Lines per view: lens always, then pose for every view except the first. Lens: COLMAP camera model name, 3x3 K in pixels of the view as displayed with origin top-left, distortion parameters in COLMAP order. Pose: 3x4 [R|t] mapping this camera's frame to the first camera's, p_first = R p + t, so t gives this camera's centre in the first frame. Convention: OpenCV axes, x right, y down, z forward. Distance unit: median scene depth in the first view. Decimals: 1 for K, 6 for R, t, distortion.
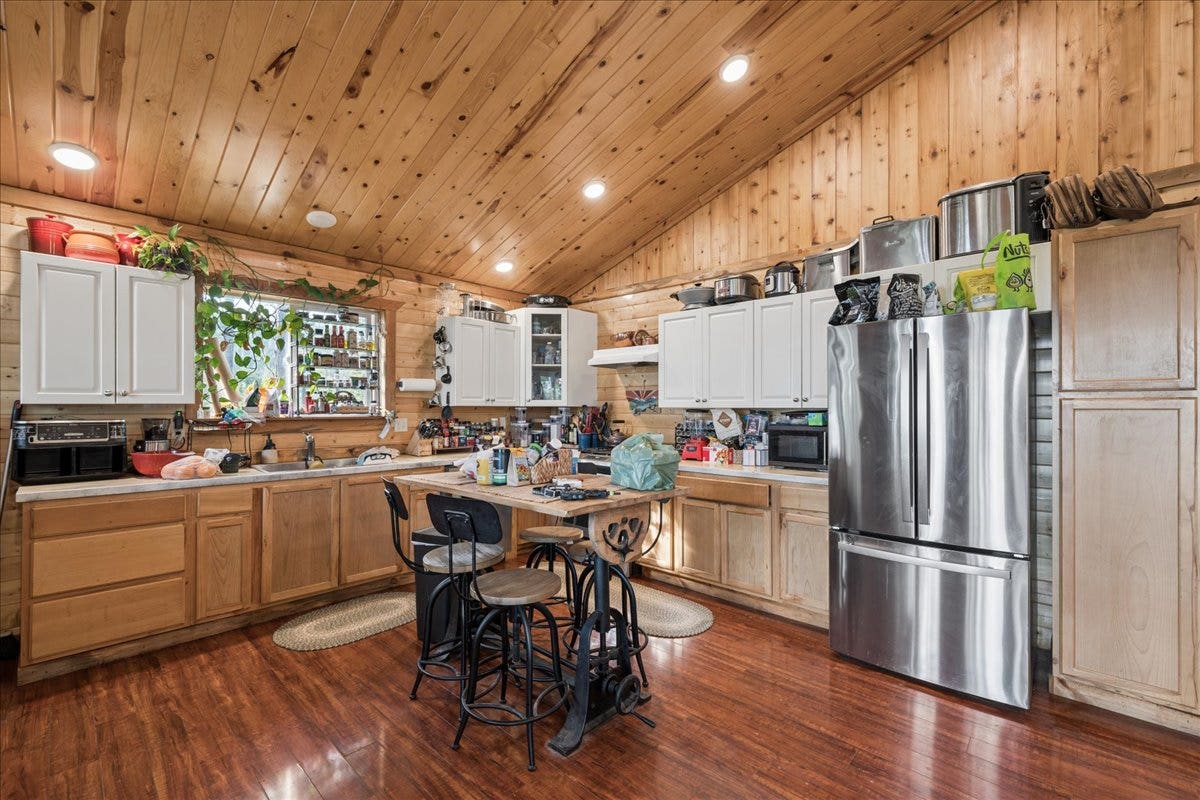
lens RADIAL K [[494.4, 0, 597.0], [0, 494.4, 406.2], [0, 0, 1]] dist [-0.000250, -0.001774]
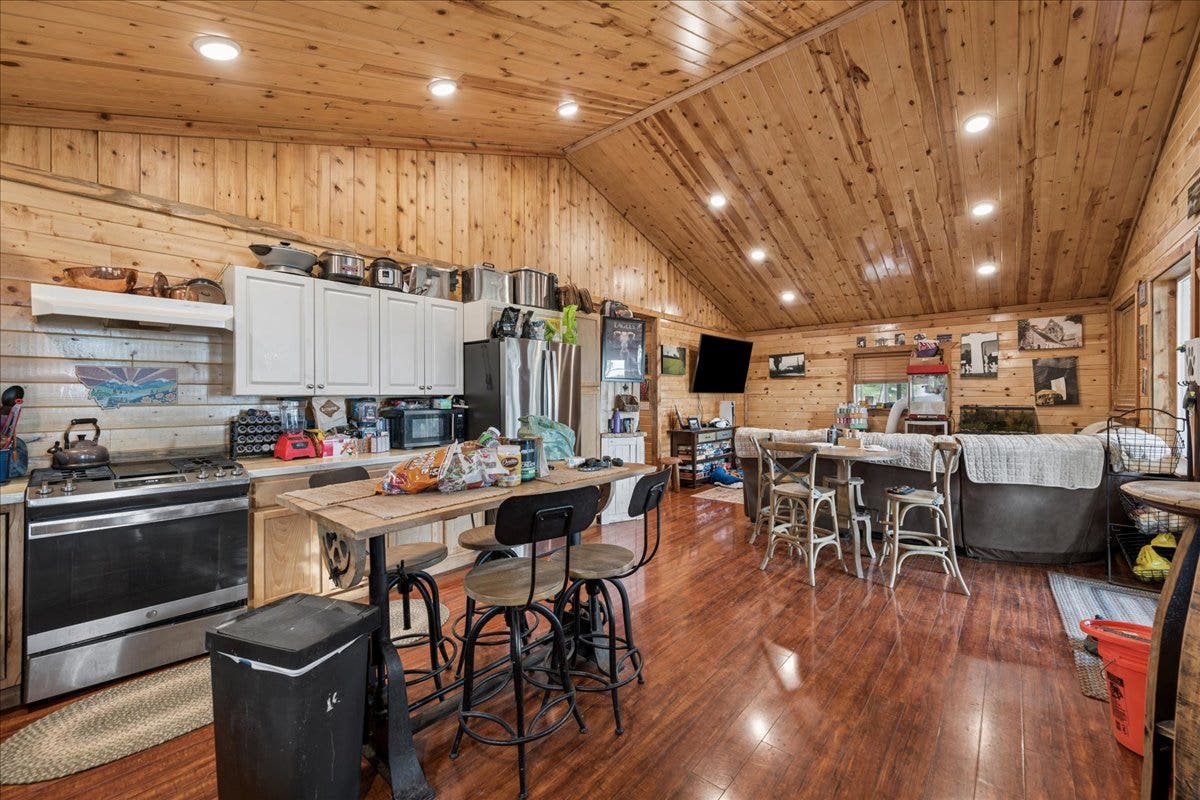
lens RADIAL K [[494.4, 0, 597.3], [0, 494.4, 394.2], [0, 0, 1]] dist [-0.000250, -0.001774]
pose [[-0.036091, 0.000761, 0.999348, -0.677434], [0.002572, 0.999996, -0.000668, 0.003345], [-0.999345, 0.002546, -0.036093, 0.561080]]
